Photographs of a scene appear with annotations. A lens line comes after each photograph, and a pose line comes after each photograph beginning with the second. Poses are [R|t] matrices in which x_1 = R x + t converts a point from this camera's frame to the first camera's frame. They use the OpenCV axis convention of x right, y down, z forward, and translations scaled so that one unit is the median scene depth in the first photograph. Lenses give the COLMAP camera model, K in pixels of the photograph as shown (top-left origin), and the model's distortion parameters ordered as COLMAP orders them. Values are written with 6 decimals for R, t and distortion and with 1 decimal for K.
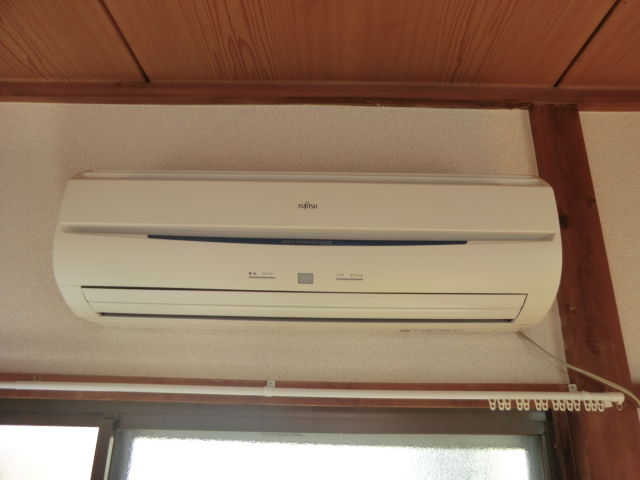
lens RADIAL K [[460.1, 0, 332.8], [0, 460.1, 227.4], [0, 0, 1]] dist [-0.098880, 0.097440]
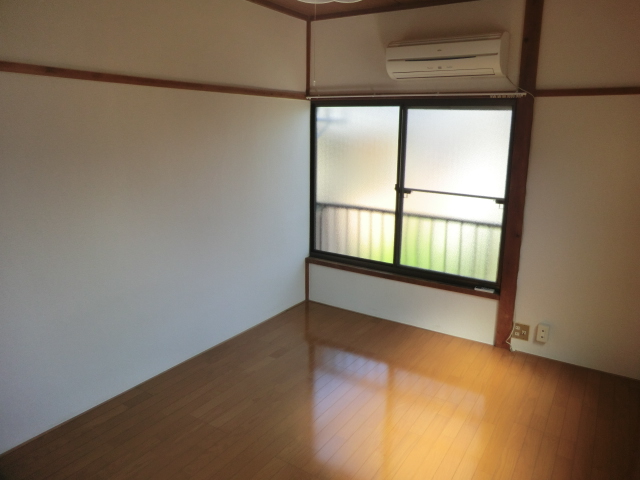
lens RADIAL K [[484.7, 0, 318.5], [0, 484.7, 231.7], [0, 0, 1]] dist [-0.106796, 0.131777]
pose [[0.830854, 0.112632, -0.544974, 1.500630], [0.190525, 0.862547, 0.468736, -0.820672], [0.522860, -0.493282, 0.695191, -3.253094]]
